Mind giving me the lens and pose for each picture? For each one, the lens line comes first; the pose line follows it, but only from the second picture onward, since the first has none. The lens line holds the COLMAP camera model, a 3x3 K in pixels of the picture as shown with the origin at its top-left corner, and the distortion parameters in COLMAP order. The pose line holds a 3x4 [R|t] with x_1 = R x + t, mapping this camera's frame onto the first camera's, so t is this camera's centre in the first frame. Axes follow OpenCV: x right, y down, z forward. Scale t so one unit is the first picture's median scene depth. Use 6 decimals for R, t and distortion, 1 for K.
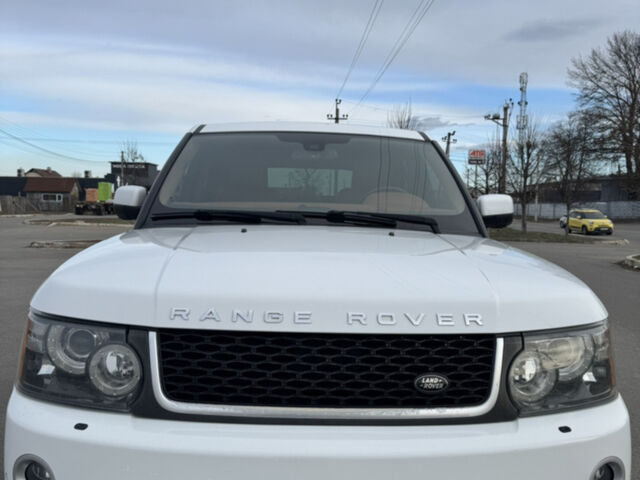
lens RADIAL K [[595.7, 0, 320.0], [0, 595.7, 240.0], [0, 0, 1]] dist [0.169168, -0.337382]
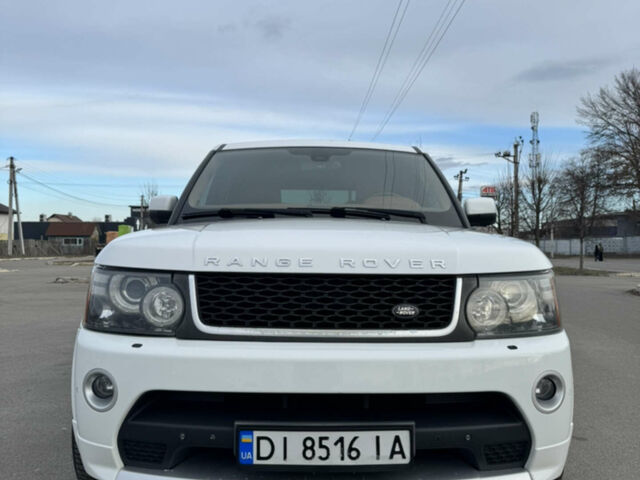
lens RADIAL K [[595.7, 0, 320.0], [0, 595.7, 240.0], [0, 0, 1]] dist [0.169168, -0.337382]
pose [[0.999555, -0.014570, -0.026011, 0.035992], [0.012733, 0.997504, -0.069454, 0.168475], [0.026958, 0.069092, 0.997246, -0.293488]]
